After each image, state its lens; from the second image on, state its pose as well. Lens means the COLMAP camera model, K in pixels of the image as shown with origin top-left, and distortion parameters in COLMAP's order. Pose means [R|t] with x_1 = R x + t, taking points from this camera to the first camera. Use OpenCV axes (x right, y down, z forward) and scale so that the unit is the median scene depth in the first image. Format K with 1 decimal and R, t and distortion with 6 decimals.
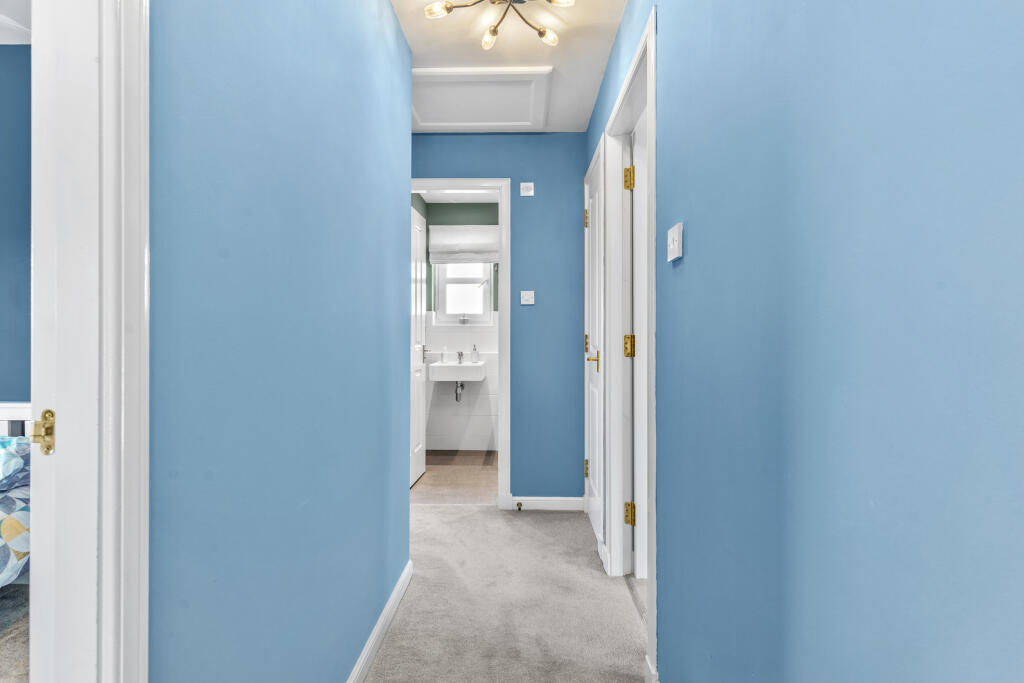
lens RADIAL K [[493.7, 0, 511.3], [0, 493.7, 336.7], [0, 0, 1]] dist [0.000376, -0.000998]
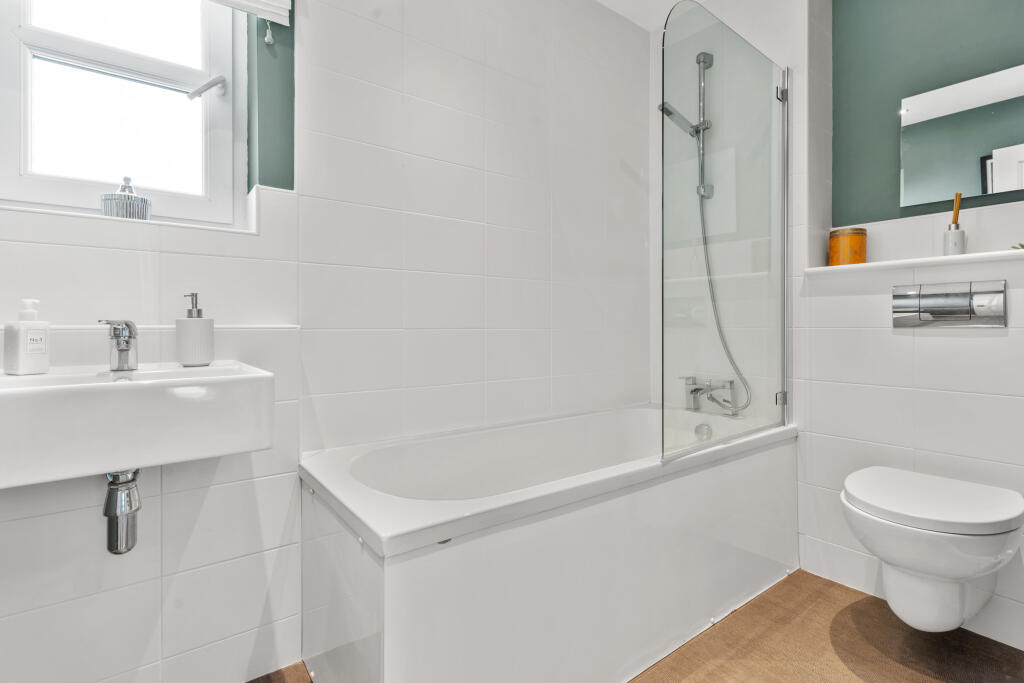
lens RADIAL K [[493.7, 0, 509.0], [0, 493.7, 337.4], [0, 0, 1]] dist [0.000376, -0.000998]
pose [[0.791974, -0.017500, 0.610304, -0.100559], [0.013221, 0.999846, 0.011514, 0.037237], [-0.610412, -0.001050, 0.792083, 0.707519]]
